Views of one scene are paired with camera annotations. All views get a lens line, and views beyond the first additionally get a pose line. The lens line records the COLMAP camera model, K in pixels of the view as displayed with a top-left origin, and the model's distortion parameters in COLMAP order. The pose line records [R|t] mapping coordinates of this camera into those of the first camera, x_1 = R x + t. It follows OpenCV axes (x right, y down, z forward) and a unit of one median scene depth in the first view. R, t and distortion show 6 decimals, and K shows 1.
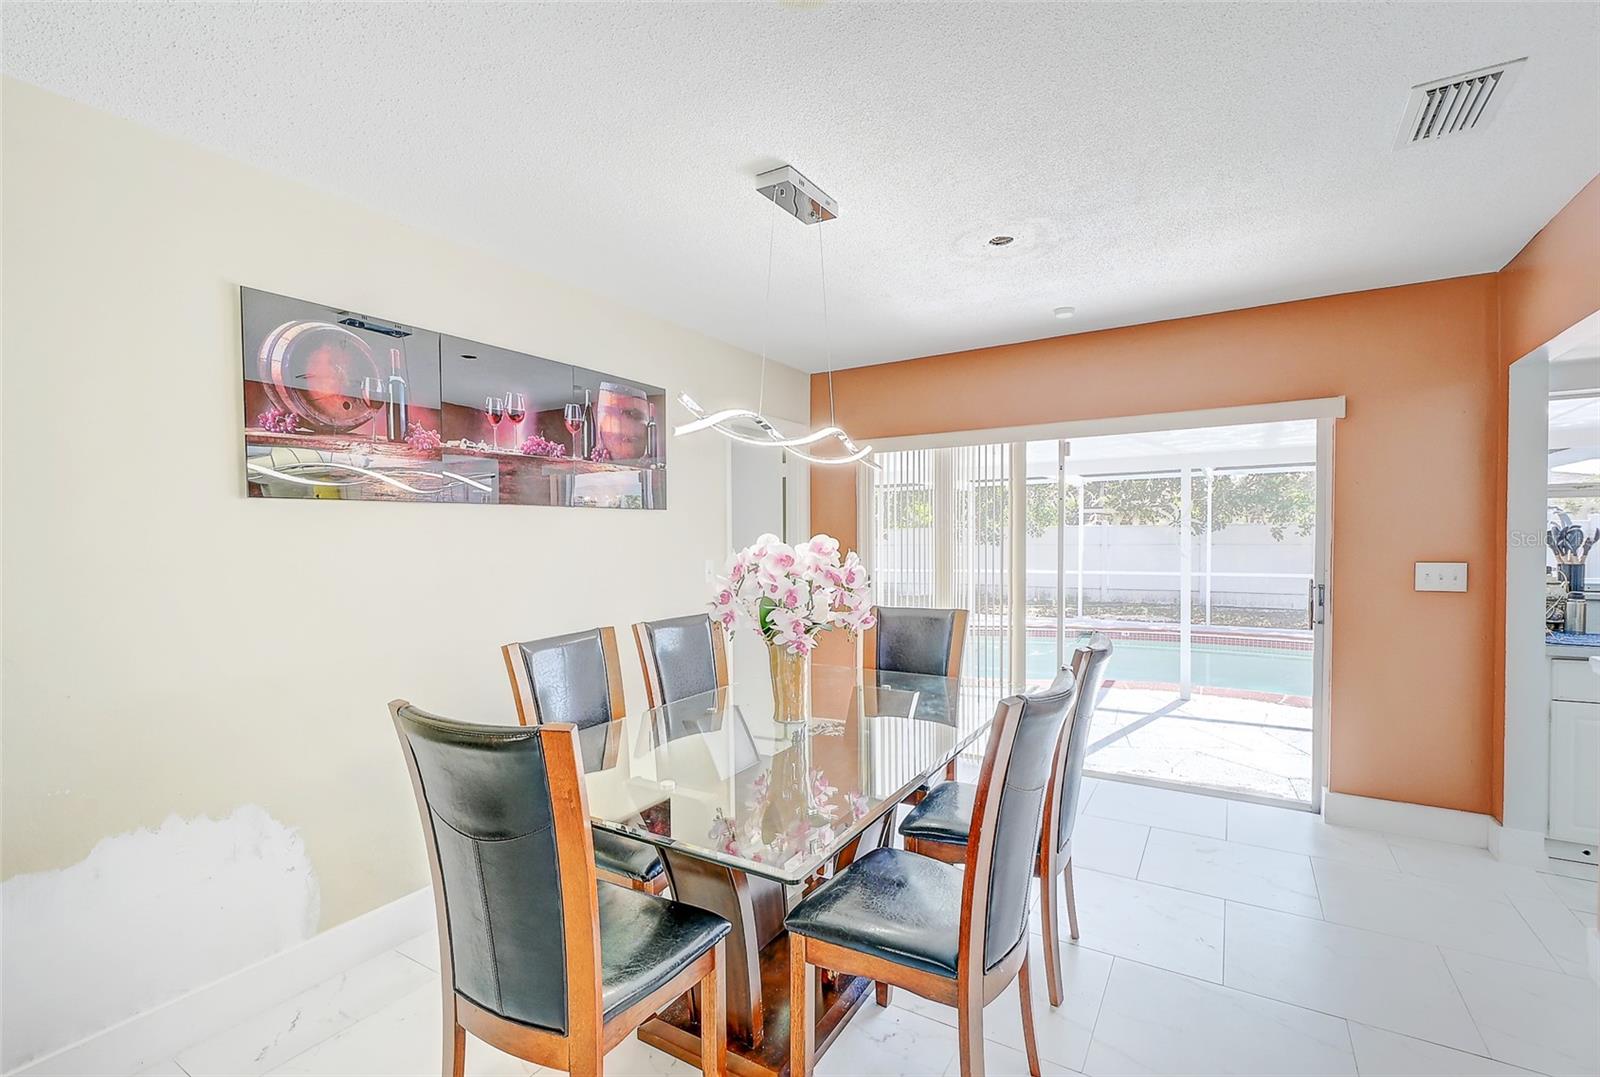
lens RADIAL K [[703.4, 0, 804.2], [0, 703.4, 554.2], [0, 0, 1]] dist [-0.000443, -0.000170]
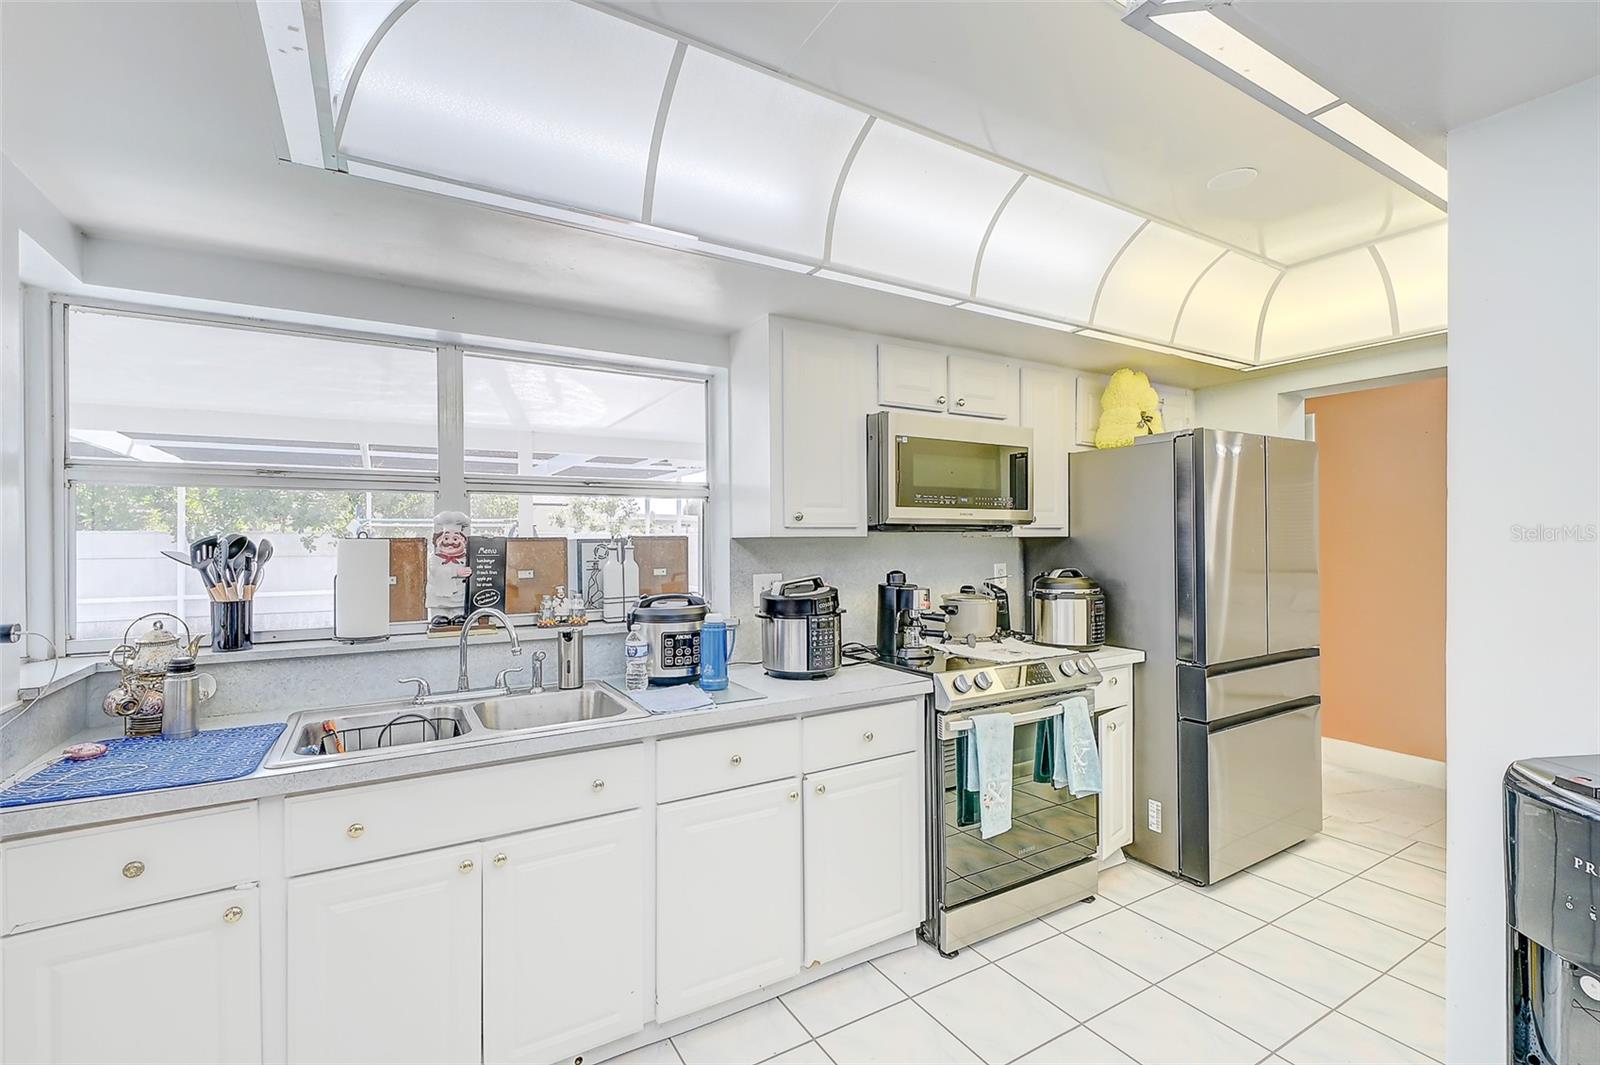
lens RADIAL K [[706.4, 0, 794.2], [0, 706.4, 536.6], [0, 0, 1]] dist [0.003902, -0.000749]
pose [[0.460442, 0.006503, 0.887666, 0.832058], [0.028752, 0.999339, -0.022235, -0.012929], [-0.887224, 0.035760, 0.459951, 0.338243]]
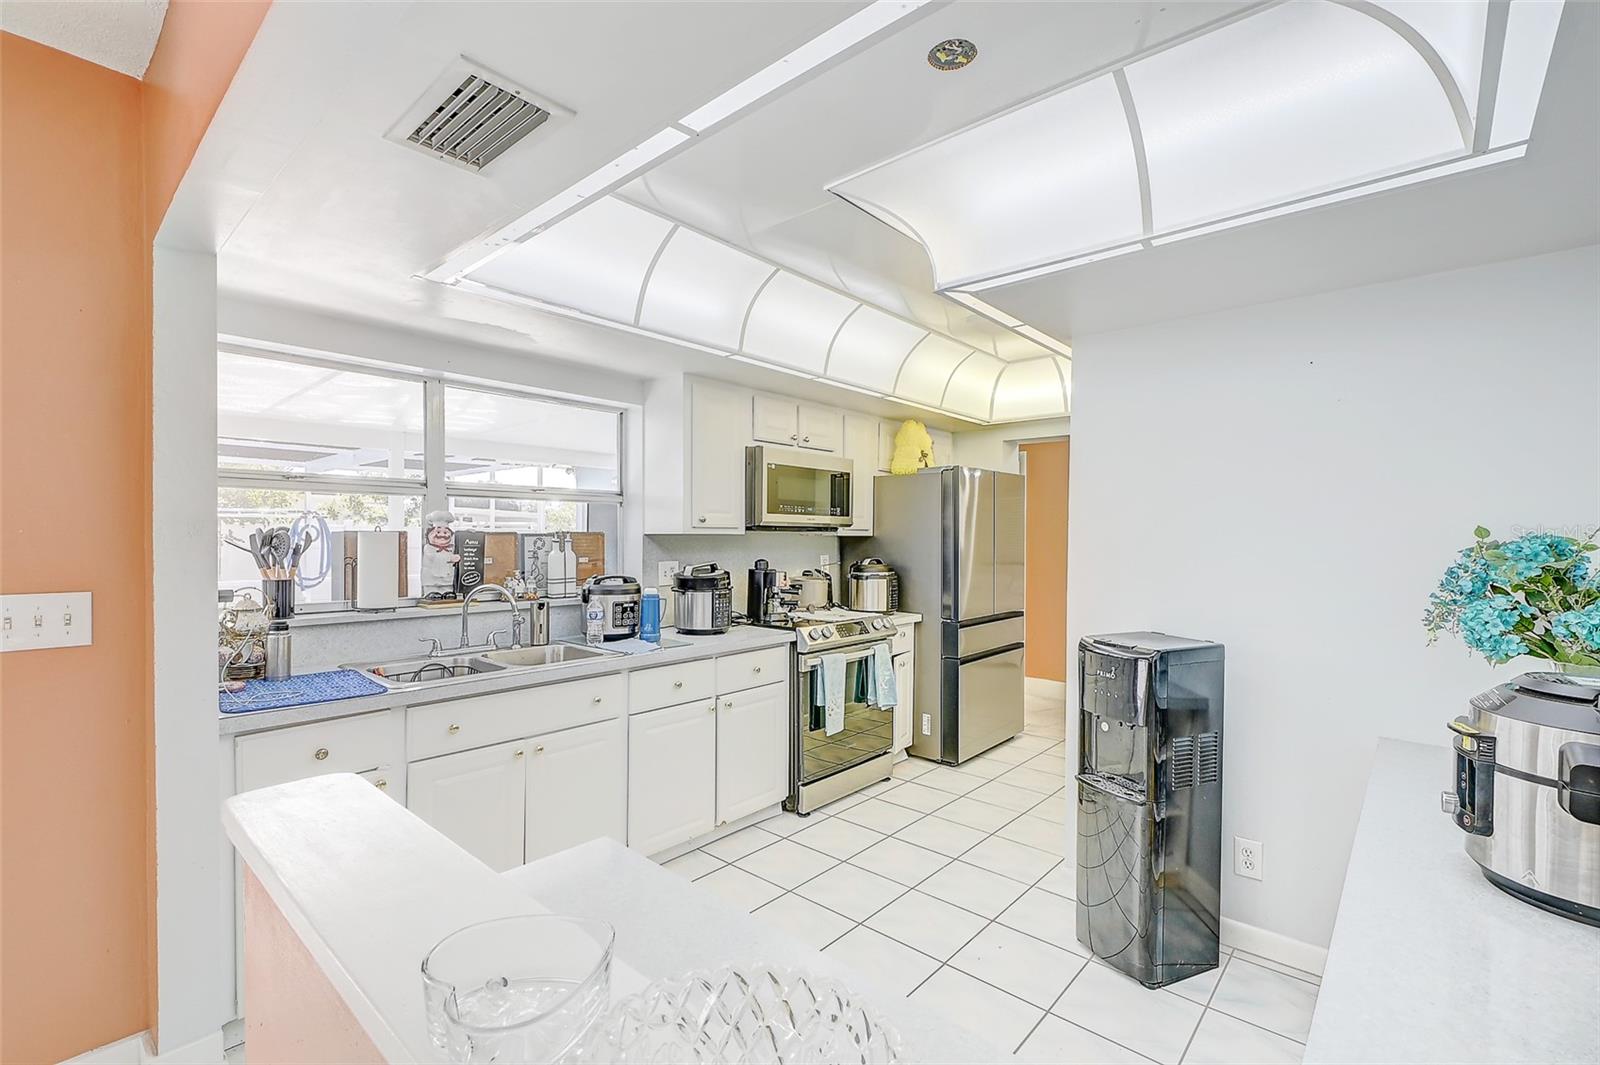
lens RADIAL K [[706.4, 0, 786.2], [0, 706.4, 538.4], [0, 0, 1]] dist [0.003902, -0.000749]
pose [[0.181436, 0.003871, 0.983395, 0.489709], [0.022073, 0.999724, -0.008008, -0.011637], [-0.983155, 0.023159, 0.181301, 0.367201]]
